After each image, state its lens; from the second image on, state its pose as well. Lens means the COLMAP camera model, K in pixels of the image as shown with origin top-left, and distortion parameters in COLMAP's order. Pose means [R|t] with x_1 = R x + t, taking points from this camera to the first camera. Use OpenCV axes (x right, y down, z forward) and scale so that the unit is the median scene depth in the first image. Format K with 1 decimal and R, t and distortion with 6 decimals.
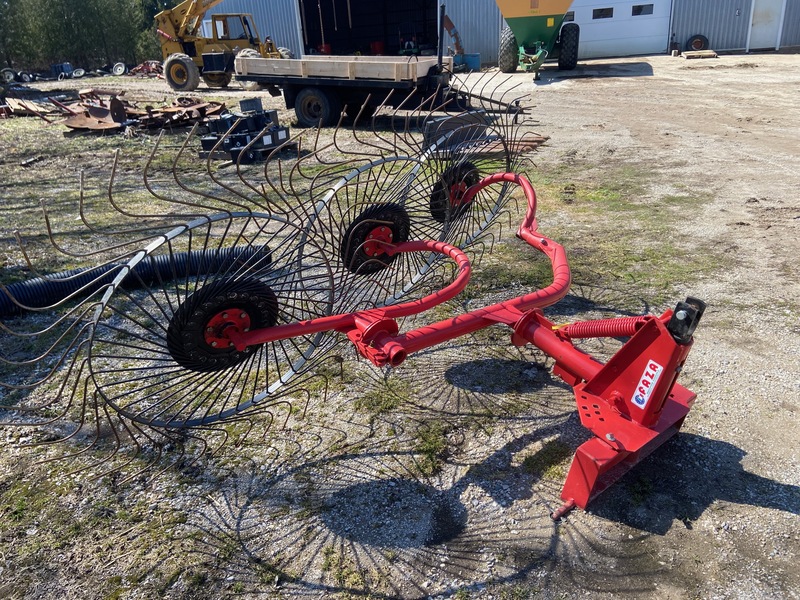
lens RADIAL K [[605.0, 0, 392.0], [0, 605.0, 300.1], [0, 0, 1]] dist [0.123704, -0.153181]
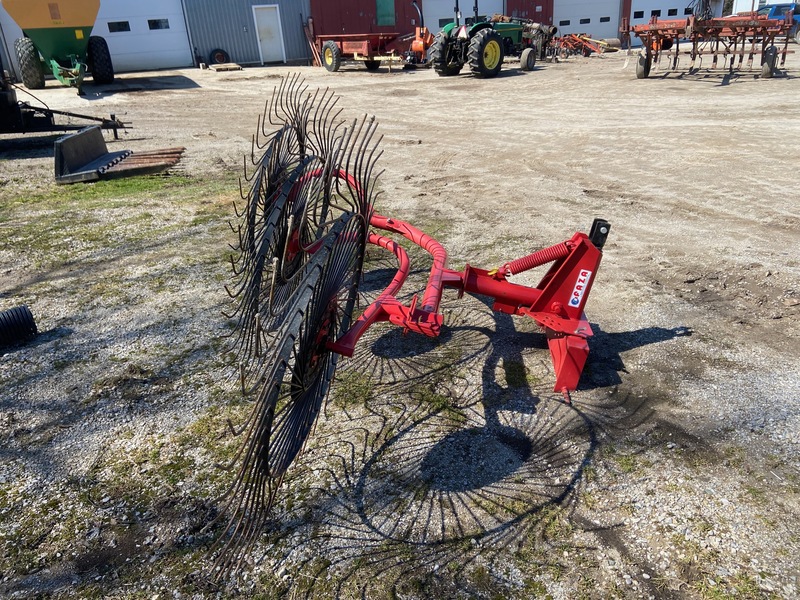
lens RADIAL K [[602.0, 0, 406.1], [0, 602.0, 301.0], [0, 0, 1]] dist [0.121434, -0.148228]
pose [[0.723893, -0.262538, 0.638006, -0.147642], [0.273974, 0.958114, 0.083406, -0.011323], [-0.633180, 0.114420, 0.765501, 0.039077]]
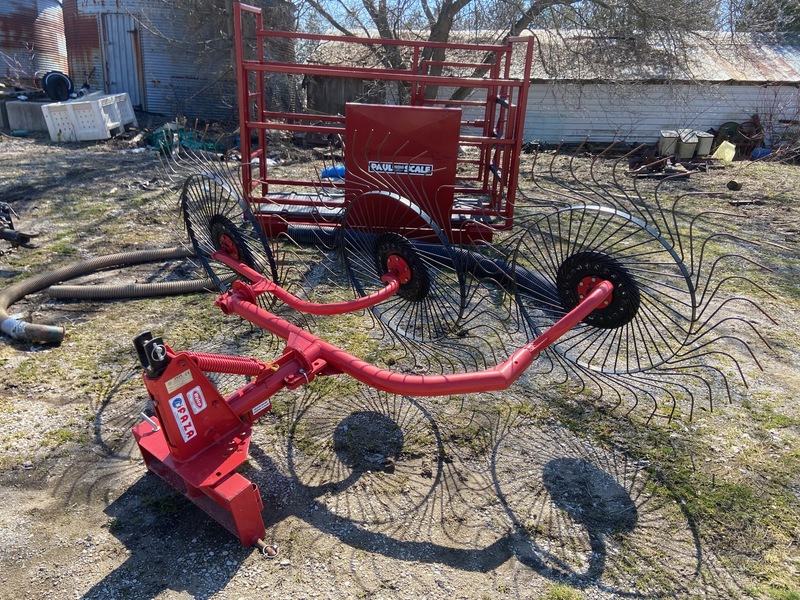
lens RADIAL K [[605.0, 0, 392.0], [0, 605.0, 300.1], [0, 0, 1]] dist [0.123704, -0.153181]
pose [[0.156591, 0.366014, -0.917340, 0.267303], [-0.426744, 0.862699, 0.271367, -0.091743], [0.890712, 0.348976, 0.291285, 0.189400]]
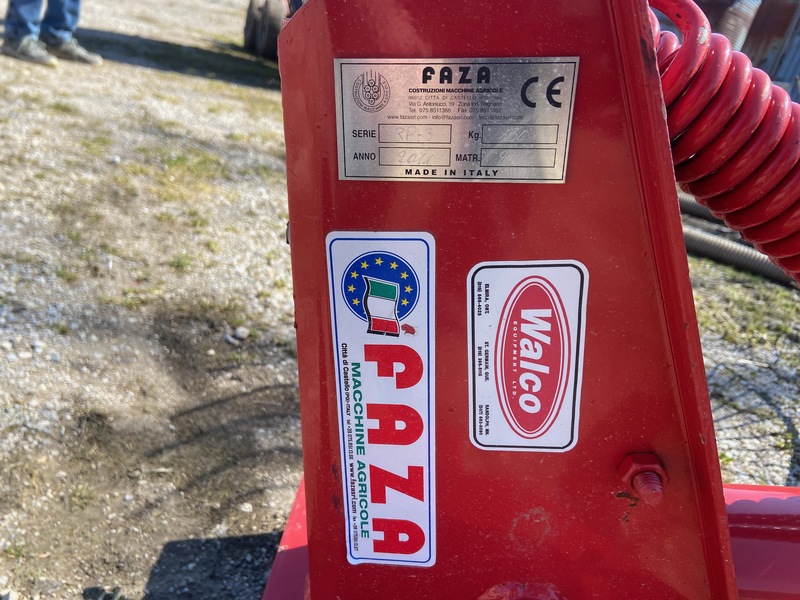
lens RADIAL K [[605.0, 0, 392.0], [0, 605.0, 300.1], [0, 0, 1]] dist [0.123704, -0.153181]
pose [[-0.701359, 0.176245, -0.690676, 0.106880], [-0.446885, 0.646162, 0.618683, 0.002768], [0.555328, 0.742572, -0.374430, 0.207114]]
